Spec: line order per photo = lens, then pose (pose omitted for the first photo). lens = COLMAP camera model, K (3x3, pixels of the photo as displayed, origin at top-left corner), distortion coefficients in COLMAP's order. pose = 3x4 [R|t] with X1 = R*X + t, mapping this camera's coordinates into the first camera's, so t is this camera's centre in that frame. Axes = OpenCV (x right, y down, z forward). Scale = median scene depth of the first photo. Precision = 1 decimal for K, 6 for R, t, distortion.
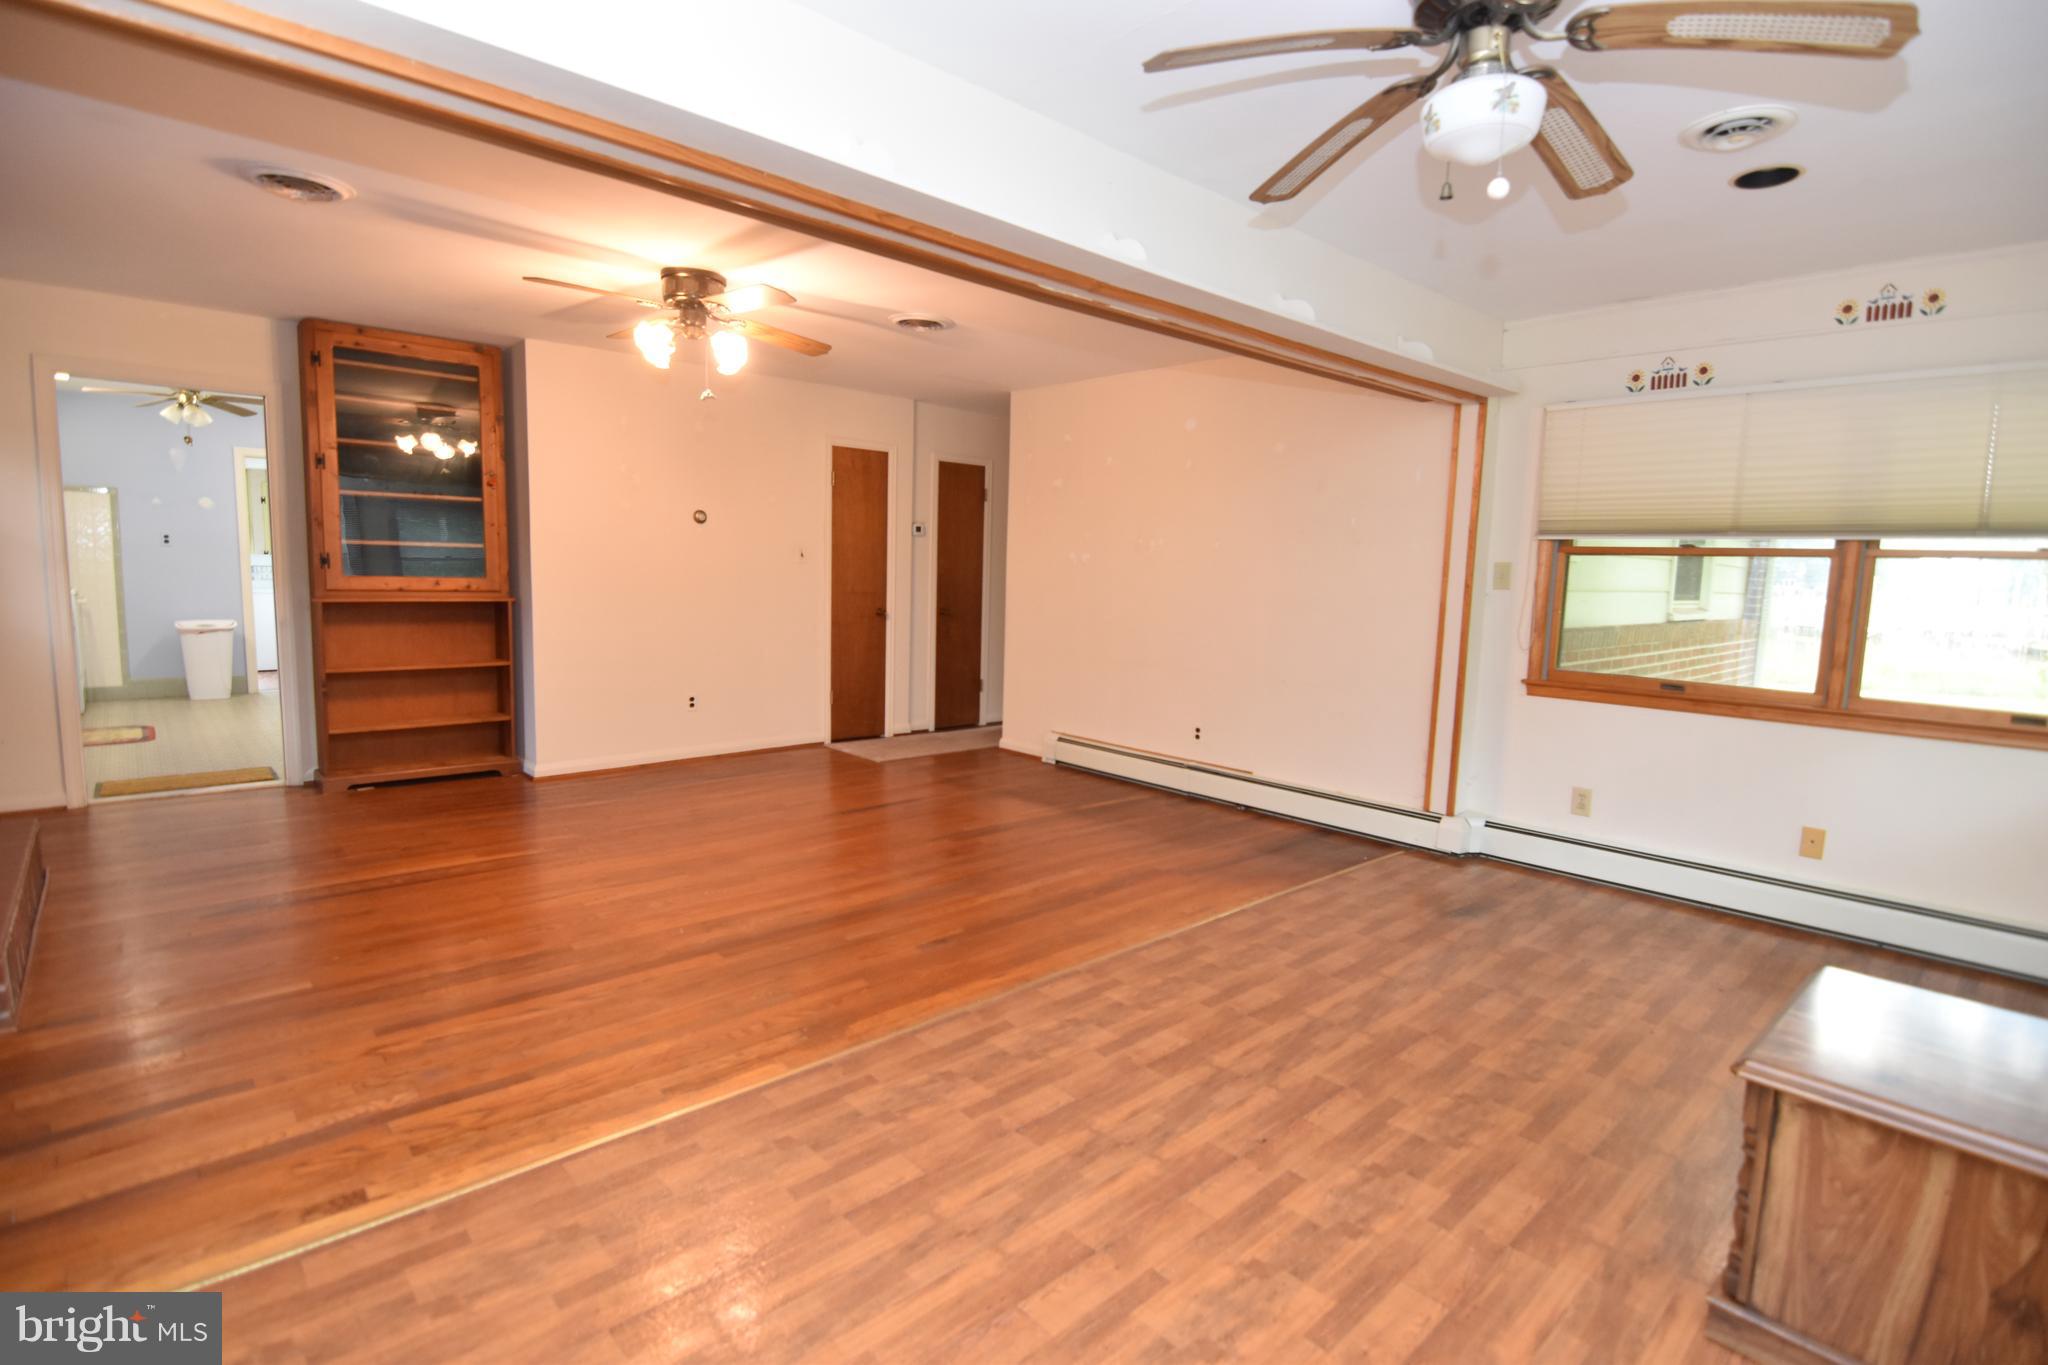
lens RADIAL K [[993.5, 0, 1032.6], [0, 993.5, 681.9], [0, 0, 1]] dist [-0.004840, -0.010345]
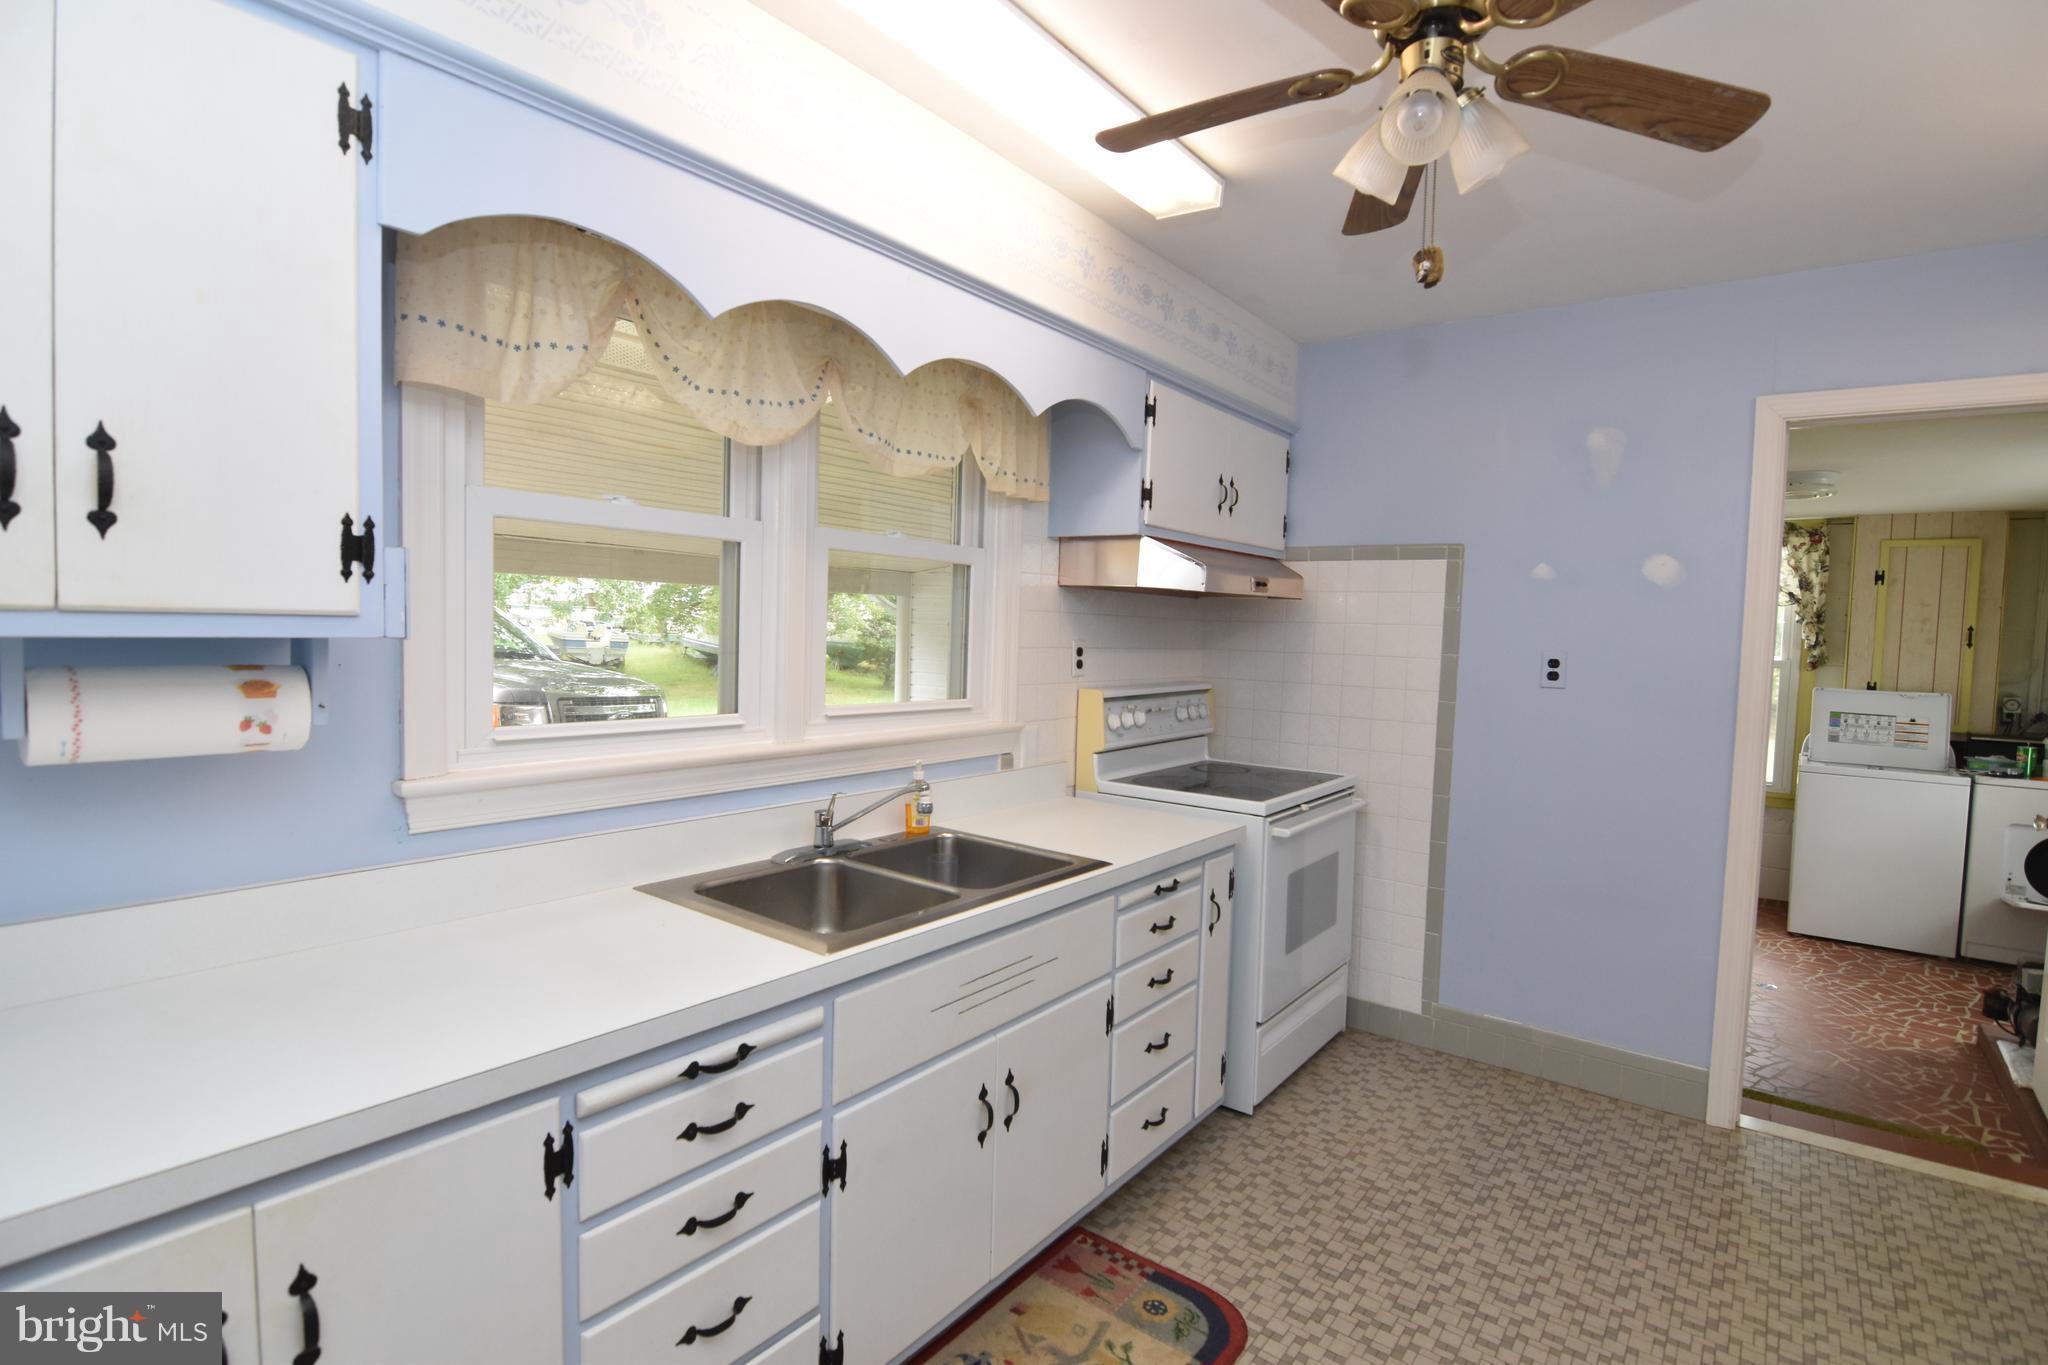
lens RADIAL K [[993.5, 0, 1032.6], [0, 993.5, 681.9], [0, 0, 1]] dist [-0.004840, -0.010345]
pose [[0.179277, 0.033451, -0.983230, -0.818495], [-0.136805, 0.990559, 0.008756, -0.176609], [0.974240, 0.132941, 0.182161, 1.115466]]
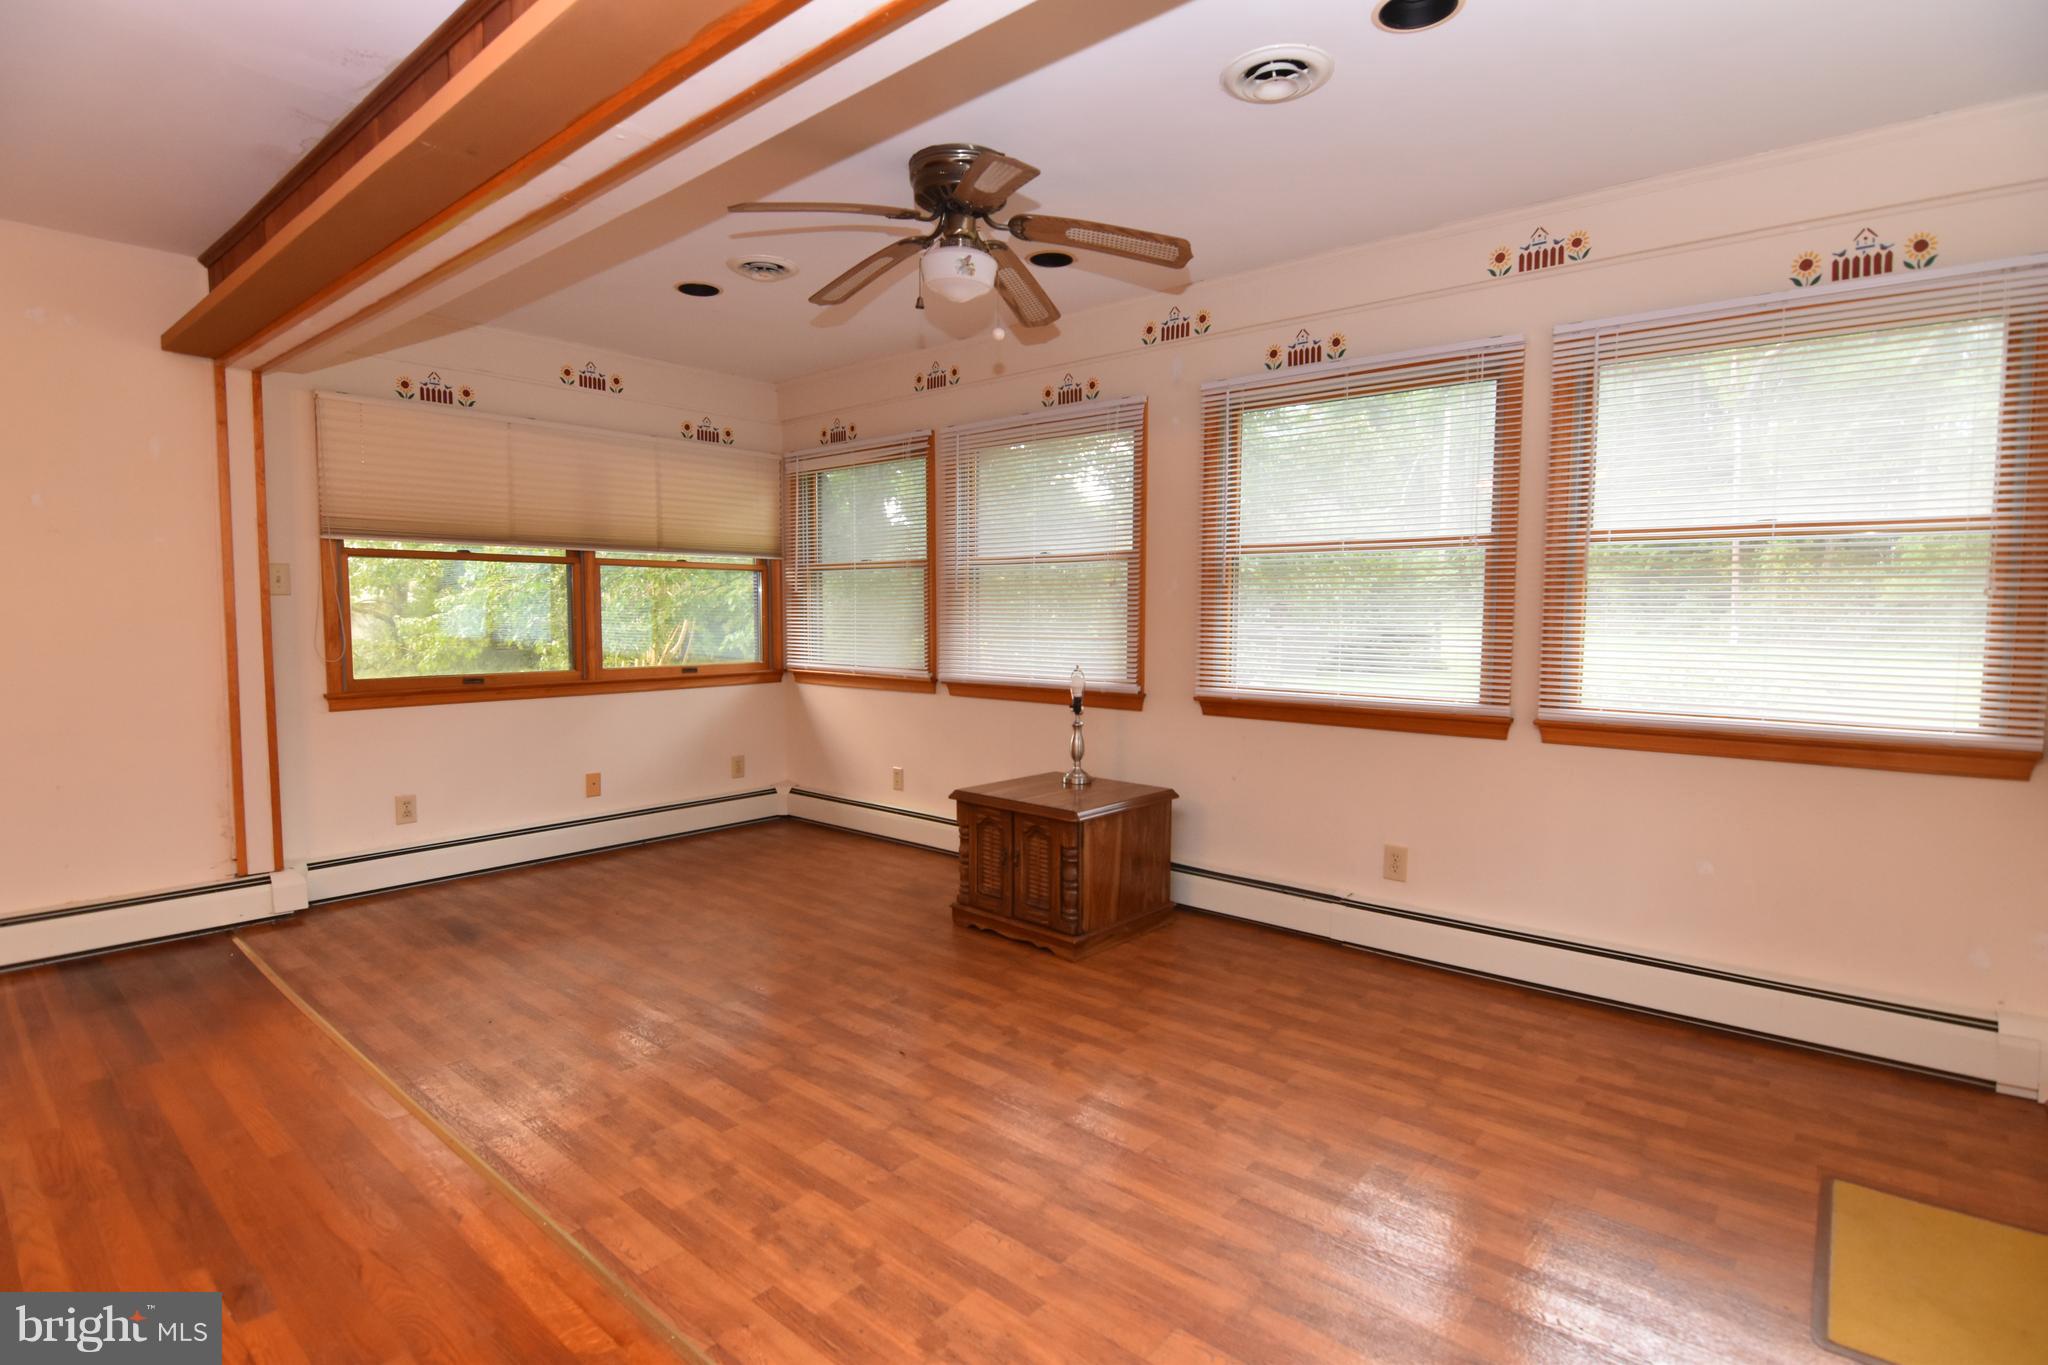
lens RADIAL K [[993.5, 0, 1032.6], [0, 993.5, 681.9], [0, 0, 1]] dist [-0.004840, -0.010345]
pose [[-0.119747, -0.100653, 0.987689, -0.385627], [0.107171, 0.987724, 0.113650, -0.039396], [-0.987003, 0.119461, -0.107489, 0.389850]]
